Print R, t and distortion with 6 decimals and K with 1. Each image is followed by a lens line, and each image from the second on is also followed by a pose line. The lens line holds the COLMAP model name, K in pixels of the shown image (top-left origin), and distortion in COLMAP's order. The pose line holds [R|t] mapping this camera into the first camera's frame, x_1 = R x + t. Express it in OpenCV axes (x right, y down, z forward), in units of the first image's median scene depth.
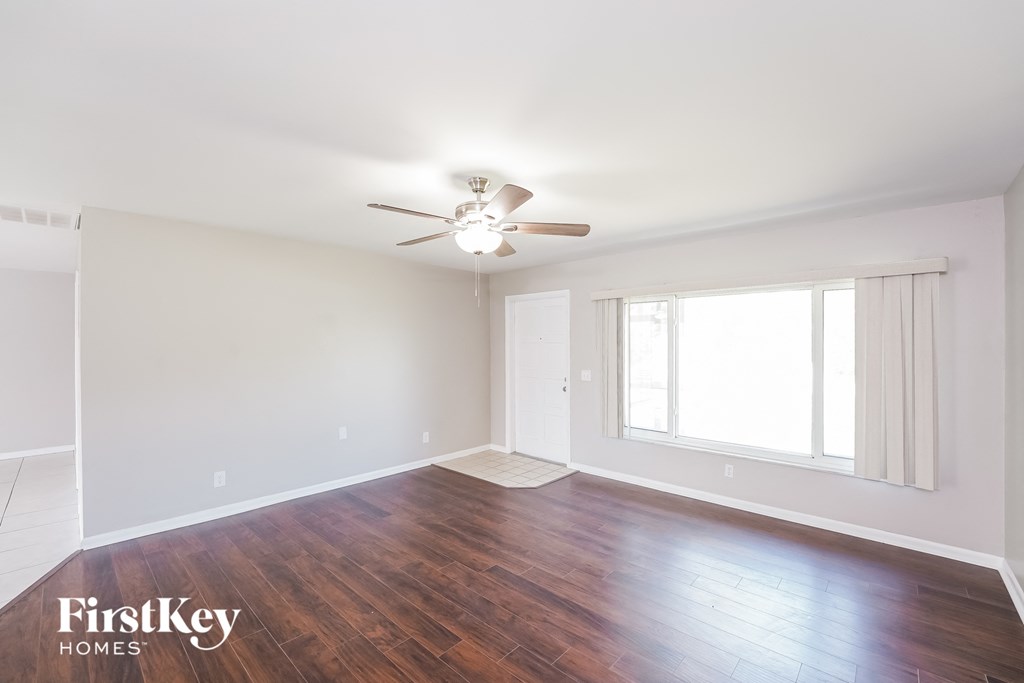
lens RADIAL K [[424.6, 0, 512.0], [0, 424.6, 341.5], [0, 0, 1]] dist [-0.019781, 0.000084]
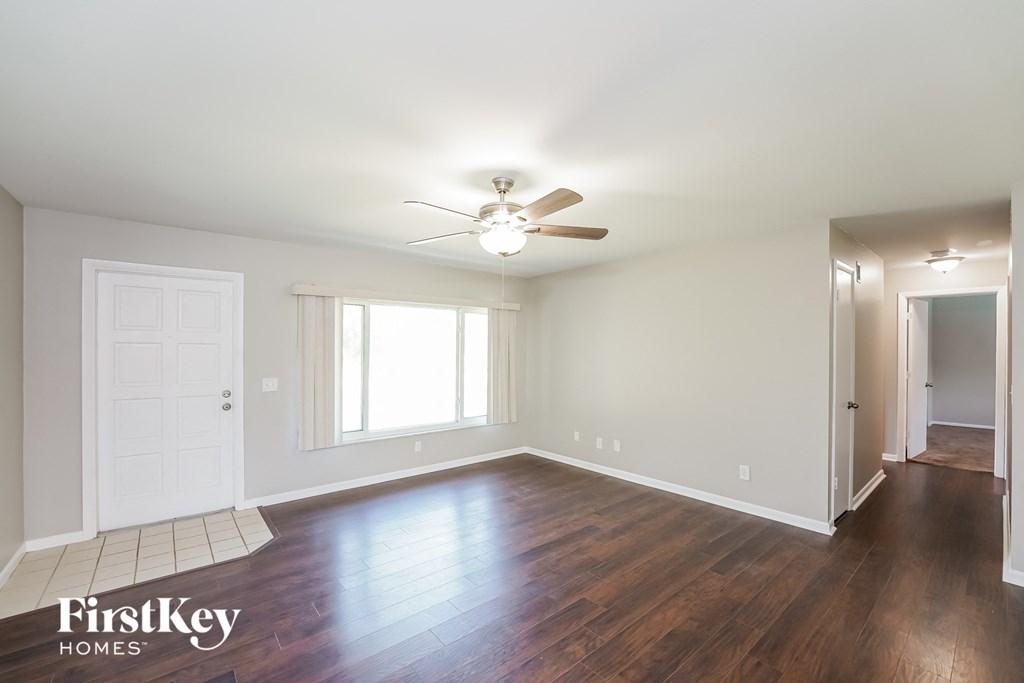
lens RADIAL K [[413.1, 0, 513.8], [0, 413.1, 353.6], [0, 0, 1]] dist [-0.013562, 0.000007]
pose [[0.142498, -0.014198, 0.989693, -0.718474], [-0.011755, 0.999802, 0.016035, 0.003952], [-0.989725, -0.013919, 0.142303, 0.582882]]
